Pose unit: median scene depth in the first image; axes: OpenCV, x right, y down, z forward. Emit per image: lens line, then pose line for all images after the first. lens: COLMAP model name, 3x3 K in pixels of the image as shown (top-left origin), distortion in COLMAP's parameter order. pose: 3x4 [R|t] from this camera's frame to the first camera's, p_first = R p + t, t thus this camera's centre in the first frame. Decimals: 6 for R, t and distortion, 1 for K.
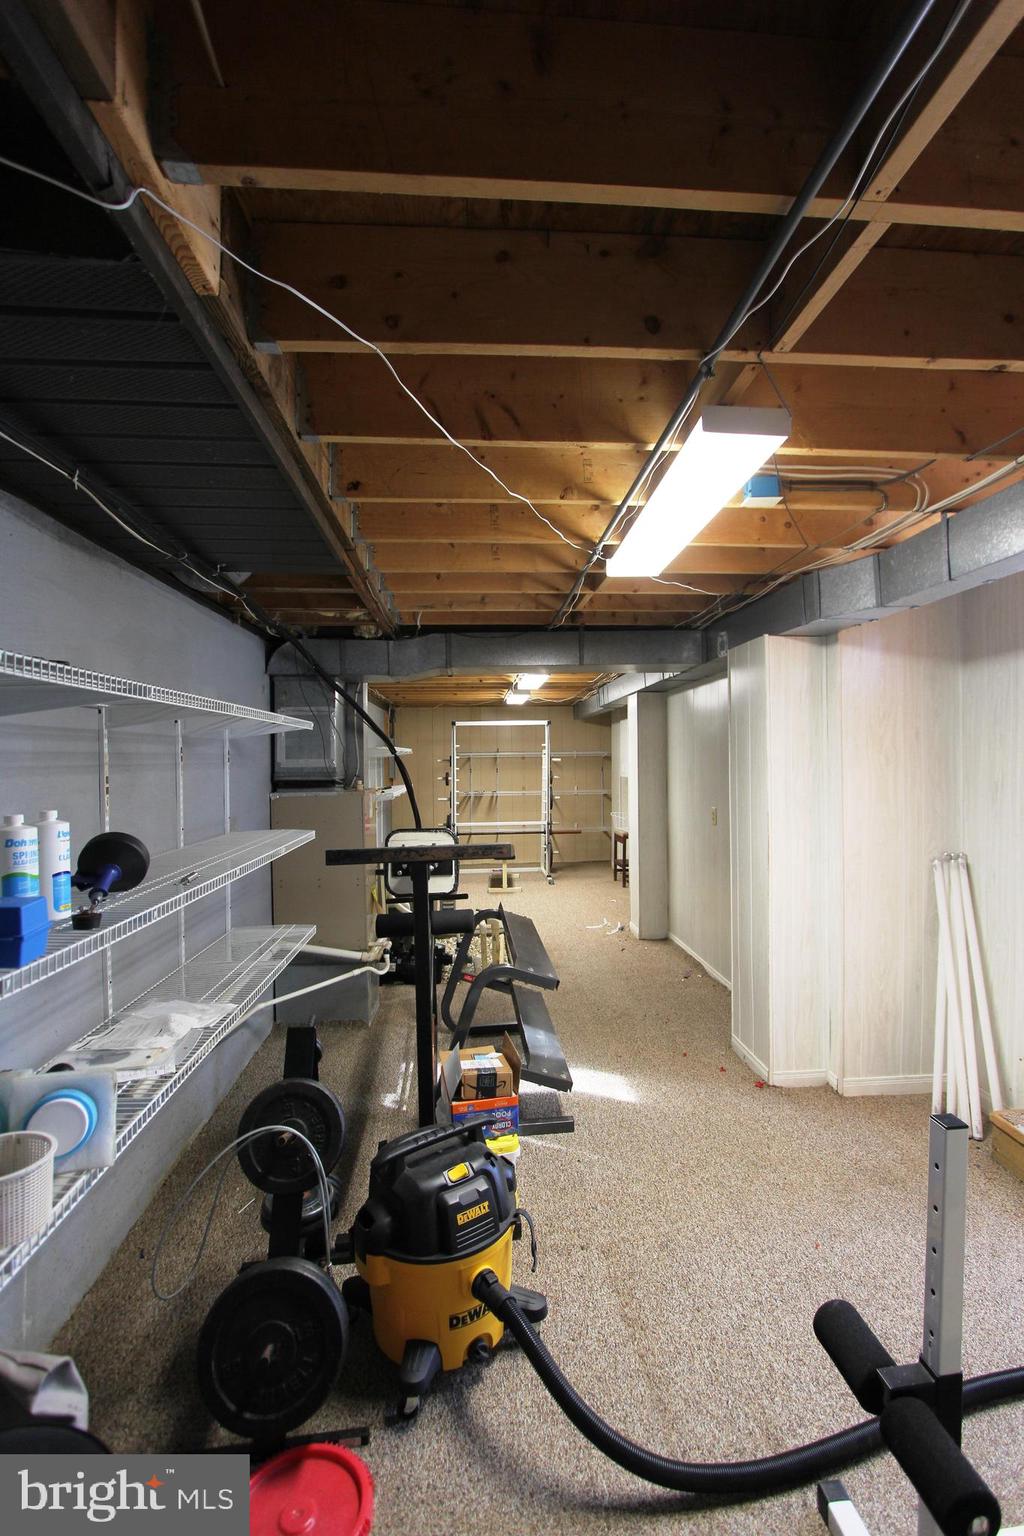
lens RADIAL K [[704.6, 0, 541.9], [0, 704.6, 772.9], [0, 0, 1]] dist [-0.017400, 0.002256]
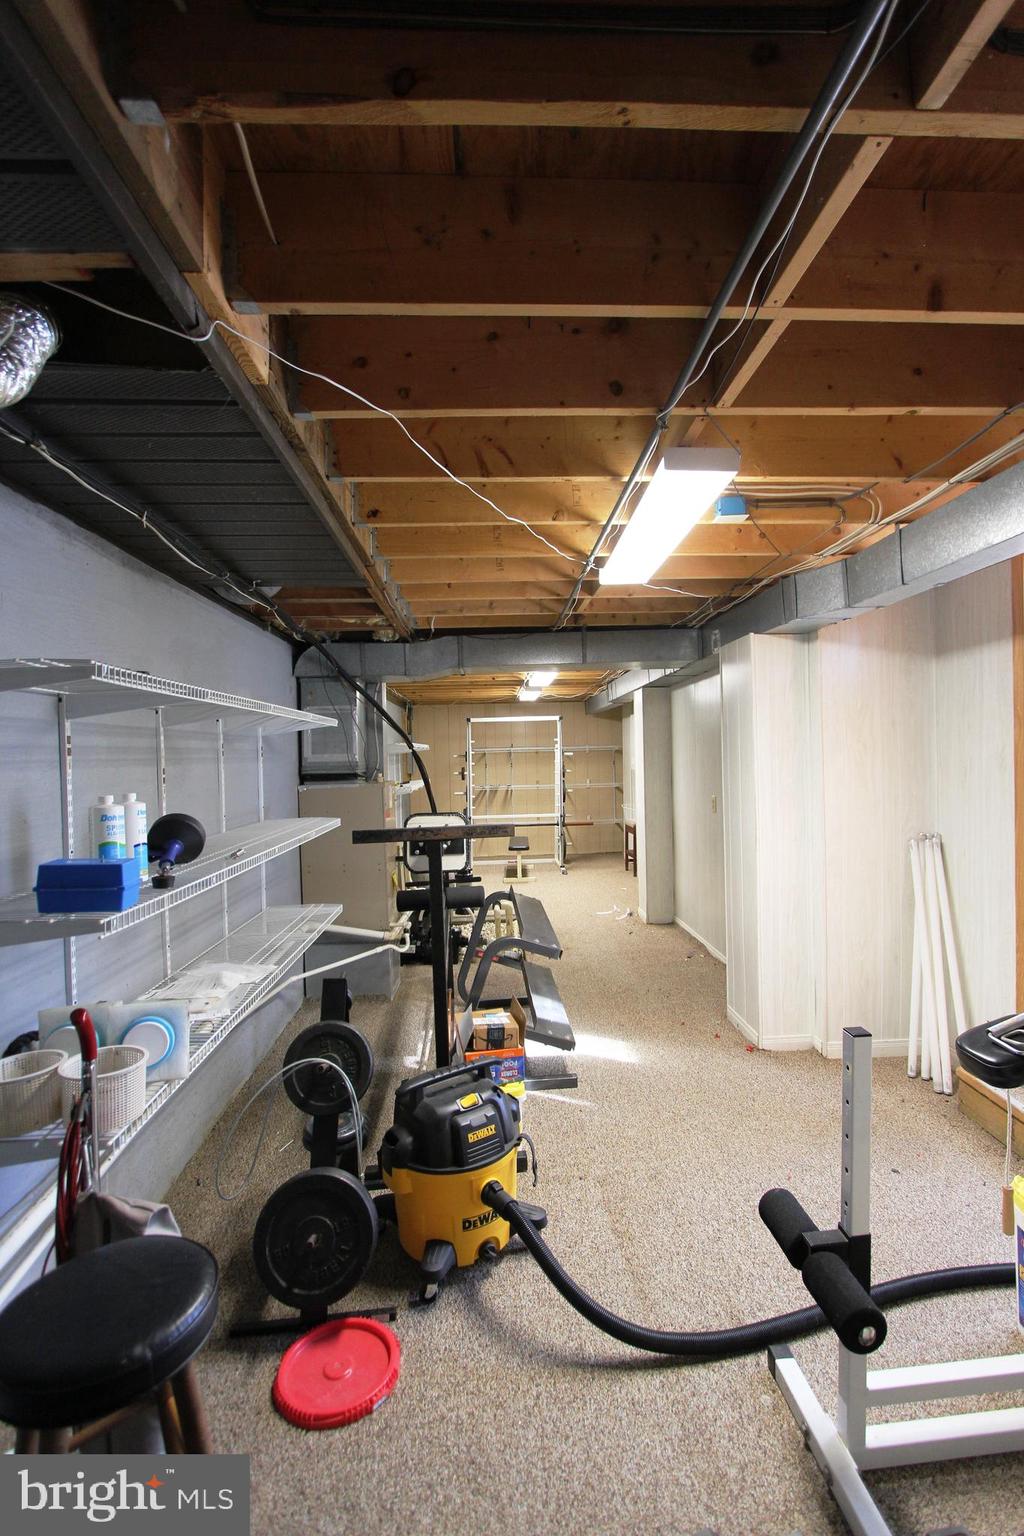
lens RADIAL K [[704.6, 0, 541.9], [0, 704.6, 772.9], [0, 0, 1]] dist [-0.017400, 0.002256]
pose [[0.999619, -0.011257, -0.025207, 0.032825], [0.011395, 0.999921, 0.005358, 0.014092], [0.025145, -0.005643, 0.999668, -0.144759]]
